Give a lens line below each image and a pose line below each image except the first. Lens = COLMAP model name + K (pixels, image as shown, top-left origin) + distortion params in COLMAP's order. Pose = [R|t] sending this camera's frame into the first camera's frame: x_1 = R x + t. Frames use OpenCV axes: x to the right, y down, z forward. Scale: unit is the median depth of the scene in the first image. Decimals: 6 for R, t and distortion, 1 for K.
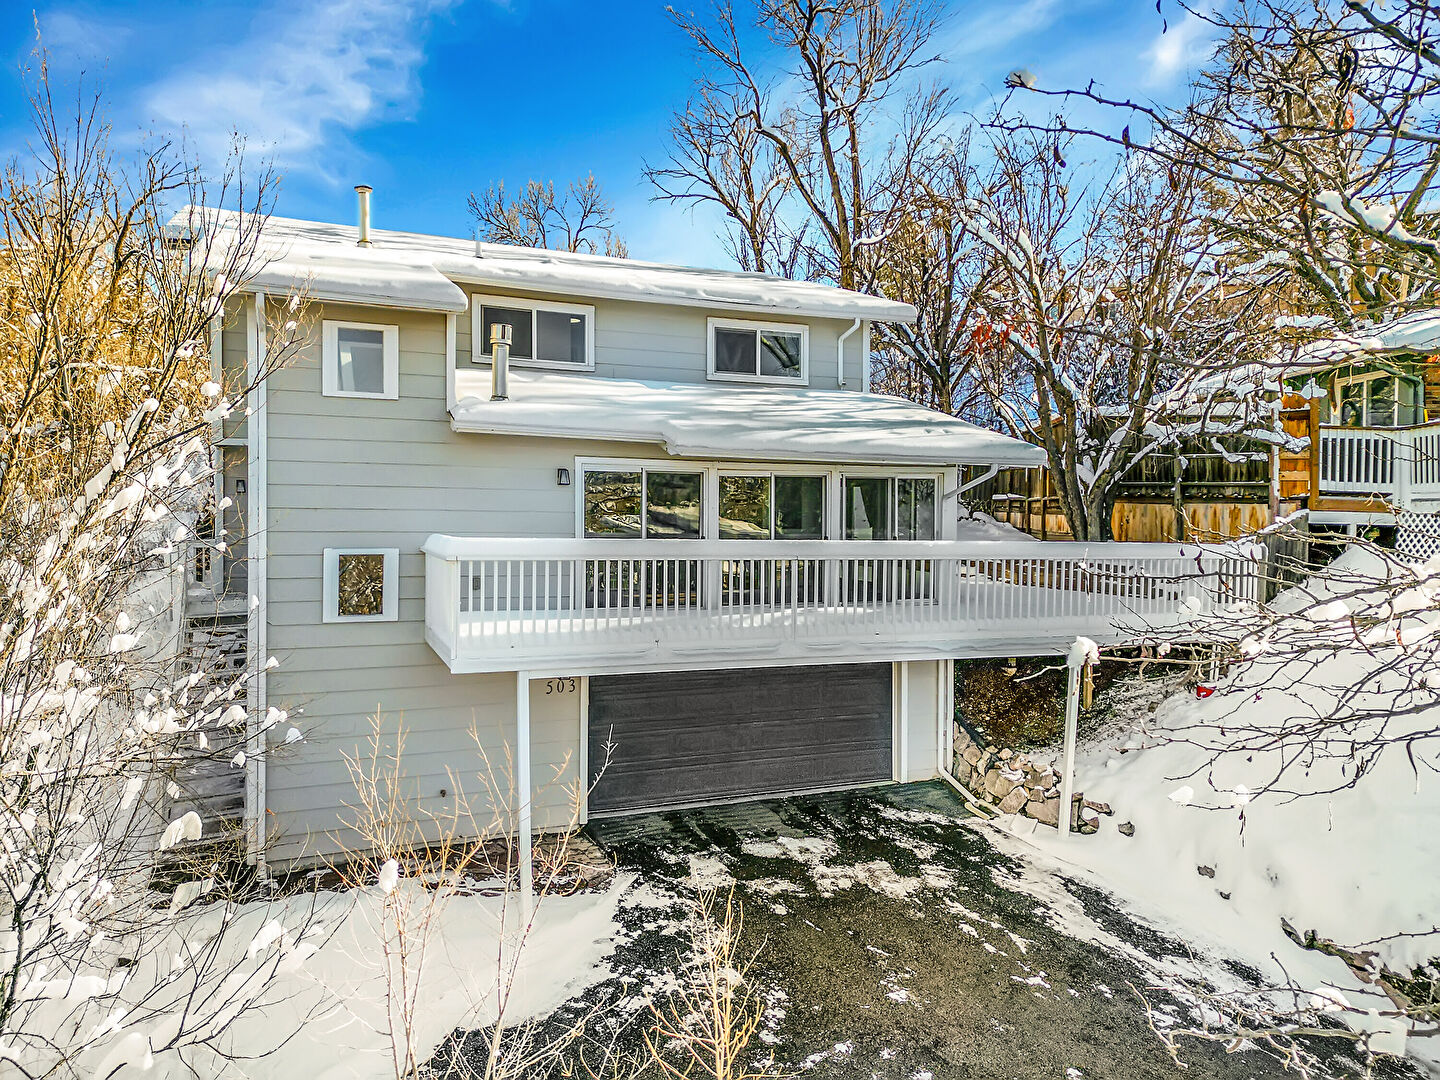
lens RADIAL K [[1007.7, 0, 720.7], [0, 1007.7, 529.9], [0, 0, 1]] dist [0.009241, 0.001023]
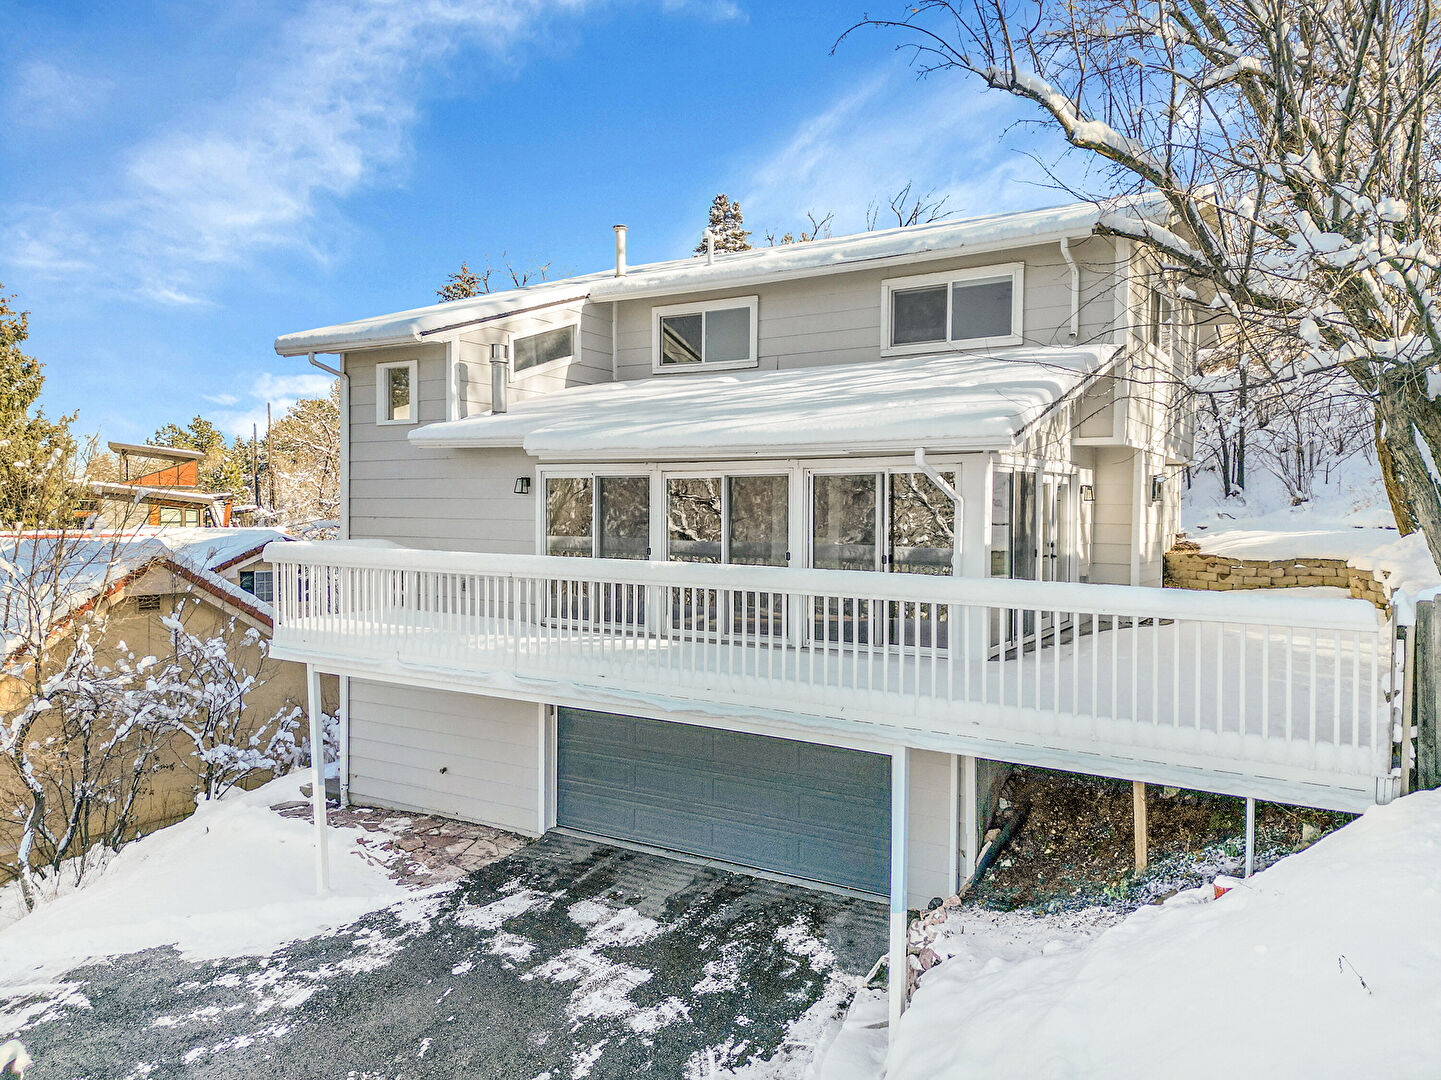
lens RADIAL K [[1008.4, 0, 721.6], [0, 1008.4, 543.5], [0, 0, 1]] dist [0.009241, 0.001023]
pose [[0.611394, 0.031232, -0.790710, 0.790469], [-0.018977, 0.999512, 0.024806, -0.025470], [0.791099, -0.000161, 0.611688, 0.554416]]
